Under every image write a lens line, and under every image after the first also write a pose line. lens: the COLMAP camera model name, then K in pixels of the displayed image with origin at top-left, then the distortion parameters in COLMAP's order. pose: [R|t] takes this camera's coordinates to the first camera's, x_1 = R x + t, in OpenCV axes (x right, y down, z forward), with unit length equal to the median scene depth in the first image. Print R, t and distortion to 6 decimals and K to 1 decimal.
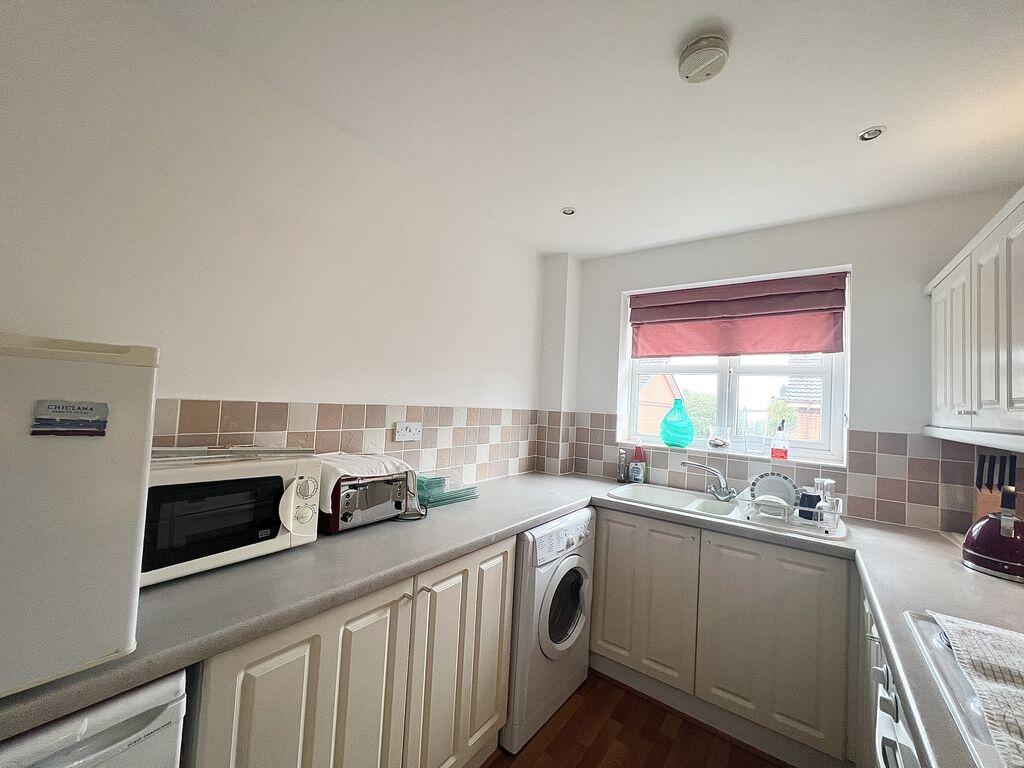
lens RADIAL K [[409.3, 0, 512.0], [0, 409.3, 384.0], [0, 0, 1]] dist [-0.000088, -0.000203]
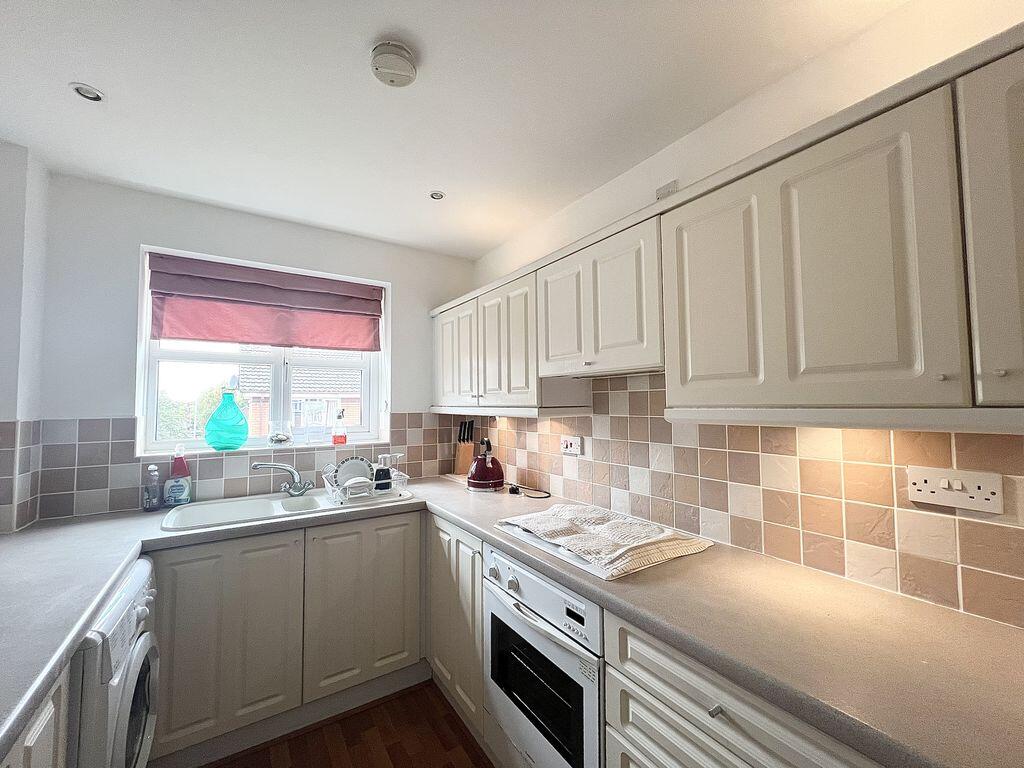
lens RADIAL K [[409.3, 0, 512.0], [0, 409.3, 384.0], [0, 0, 1]] dist [-0.000088, -0.000203]
pose [[0.347500, -0.011255, 0.937612, -0.216042], [-0.013283, 0.999769, 0.016924, -0.004802], [-0.937586, -0.018335, 0.347270, 0.182754]]
